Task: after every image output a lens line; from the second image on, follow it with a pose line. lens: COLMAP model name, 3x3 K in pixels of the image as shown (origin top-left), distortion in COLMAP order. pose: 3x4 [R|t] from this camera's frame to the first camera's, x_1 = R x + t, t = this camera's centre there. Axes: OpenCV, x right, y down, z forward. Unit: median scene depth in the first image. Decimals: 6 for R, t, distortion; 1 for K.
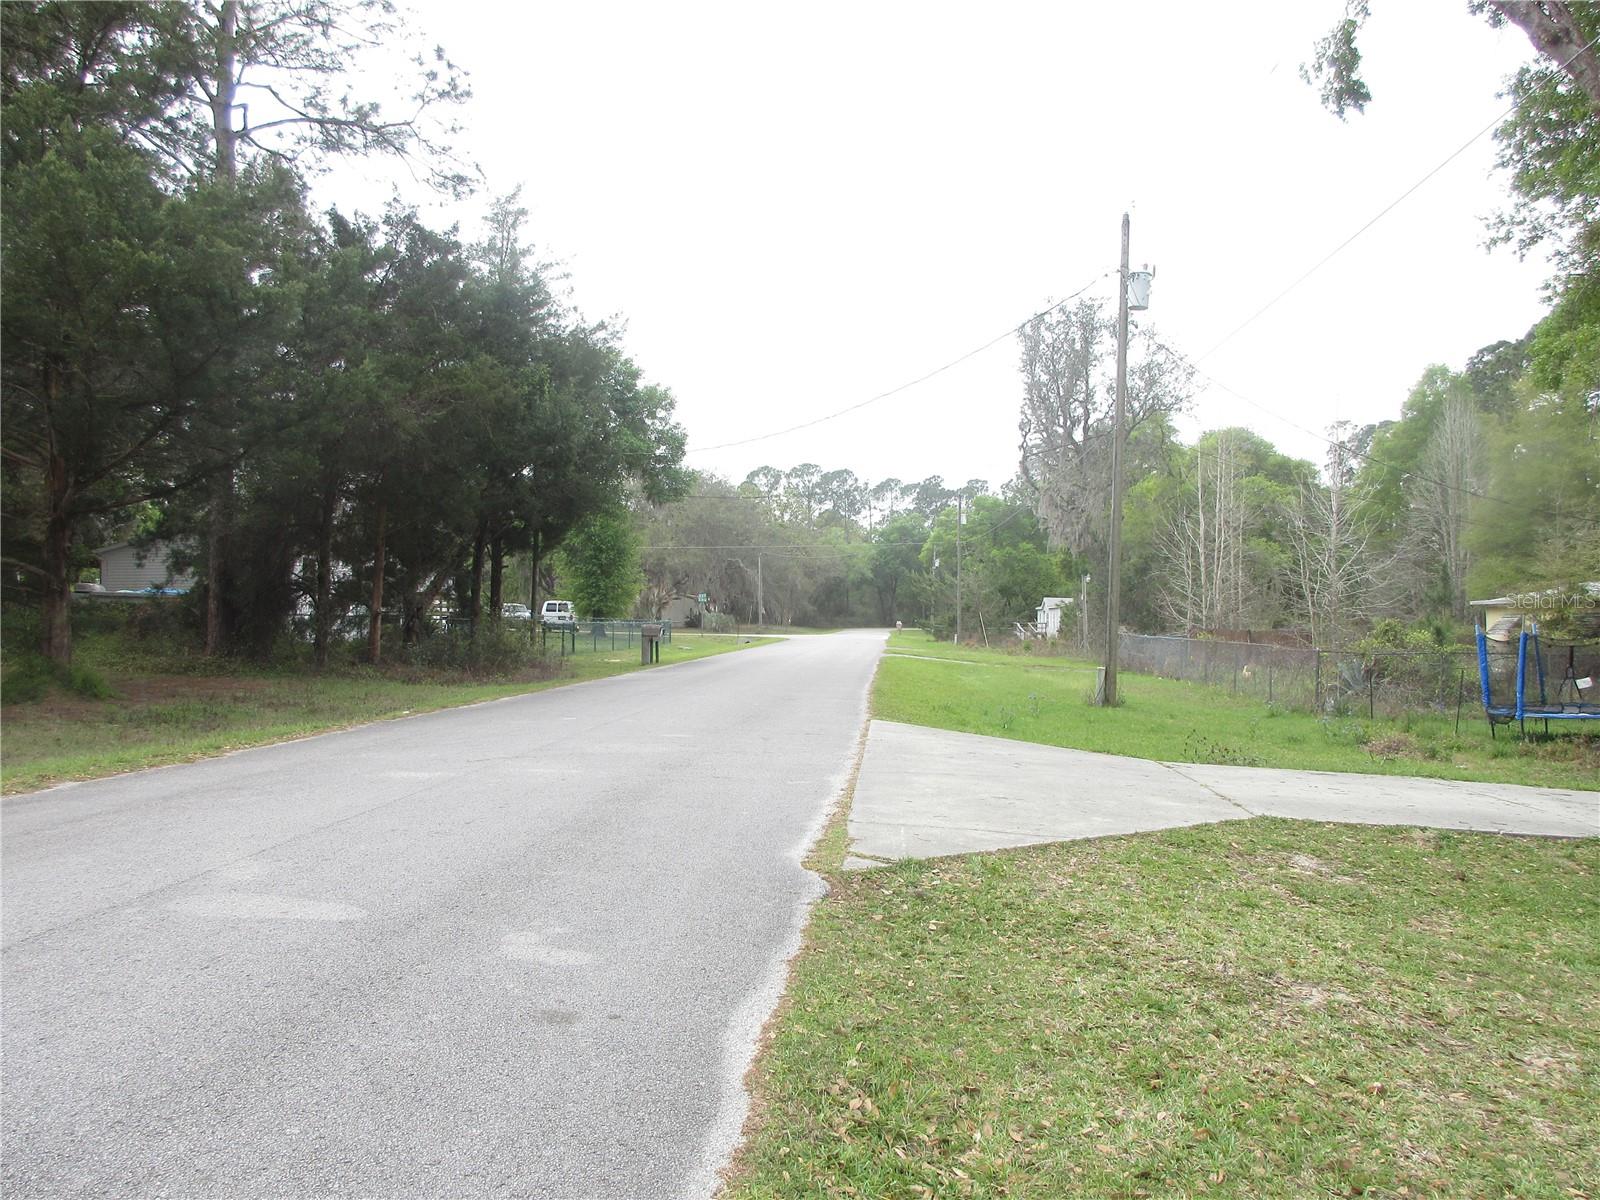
lens RADIAL K [[1172.9, 0, 806.6], [0, 1172.9, 591.0], [0, 0, 1]] dist [-0.022937, 0.008417]
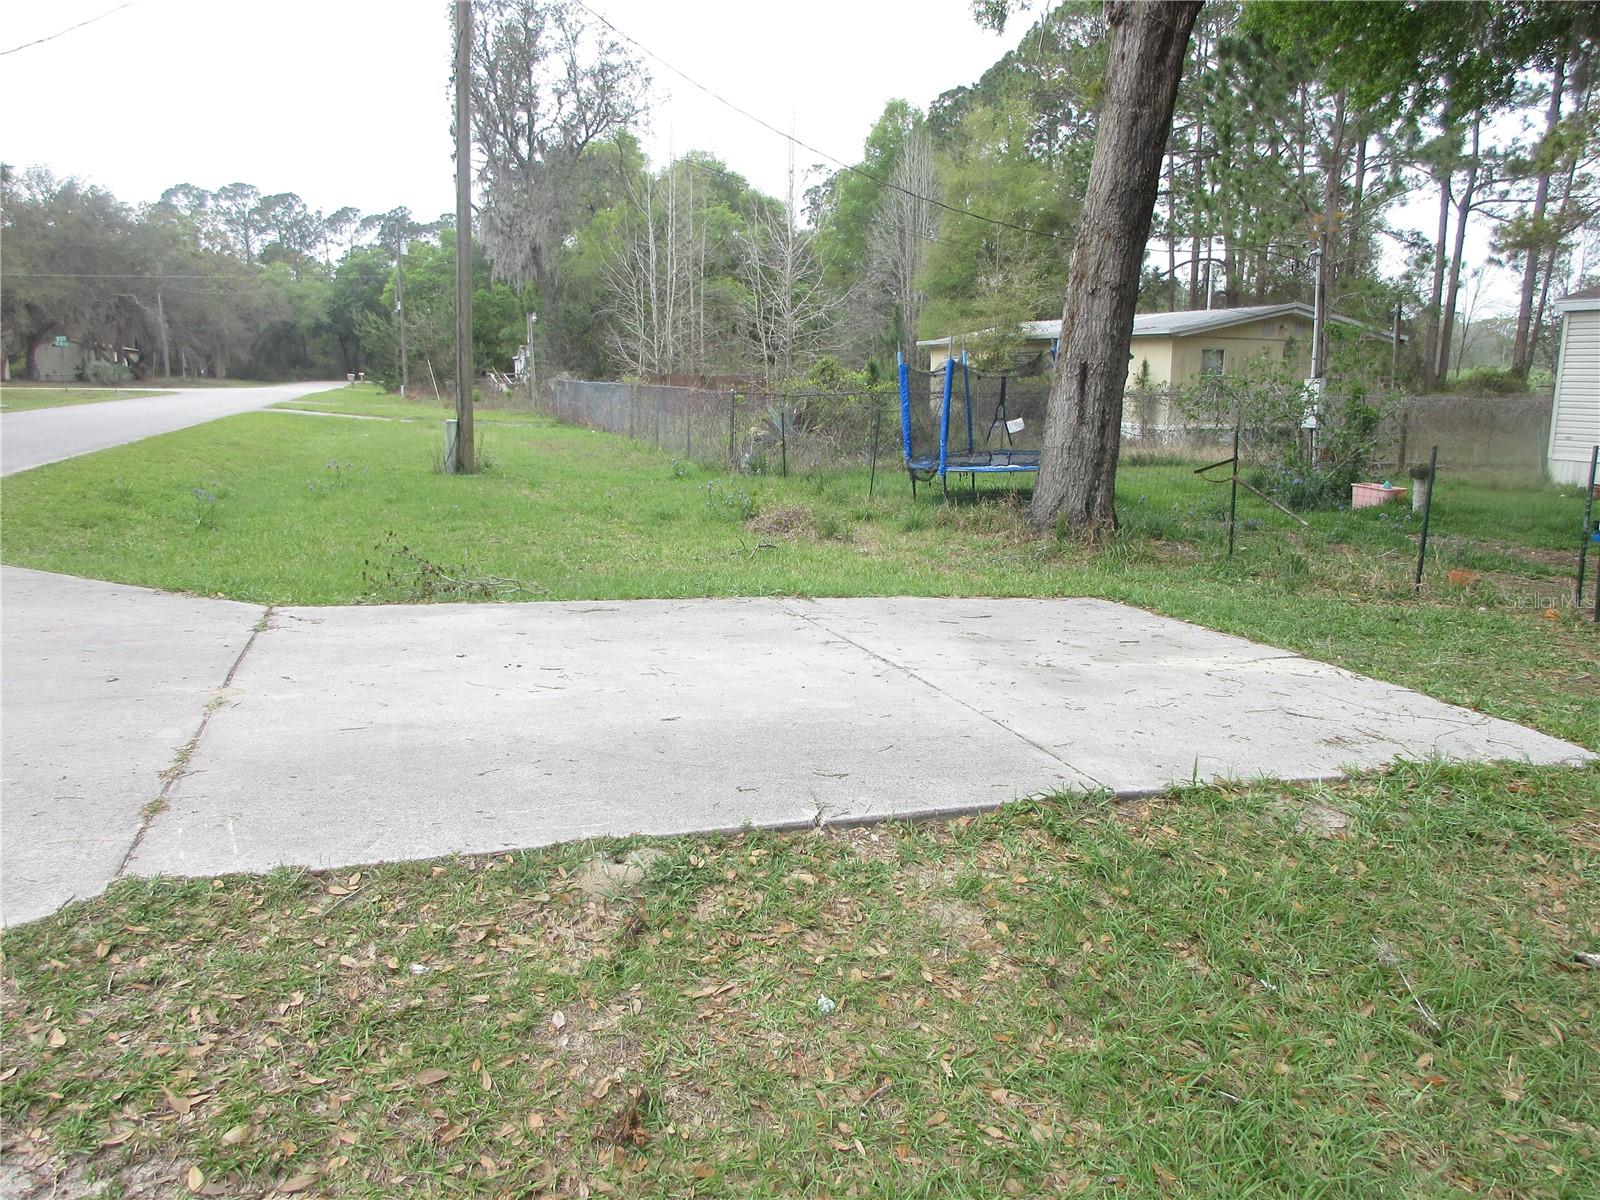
lens RADIAL K [[1168.0, 0, 800.0], [0, 1168.0, 600.0], [0, 0, 1]] dist [0.004876, 0.041588]
pose [[0.917296, -0.085067, 0.389014, 0.061177], [-0.000720, 0.976560, 0.215245, 0.006912], [-0.398206, -0.197724, 0.895733, 0.091794]]
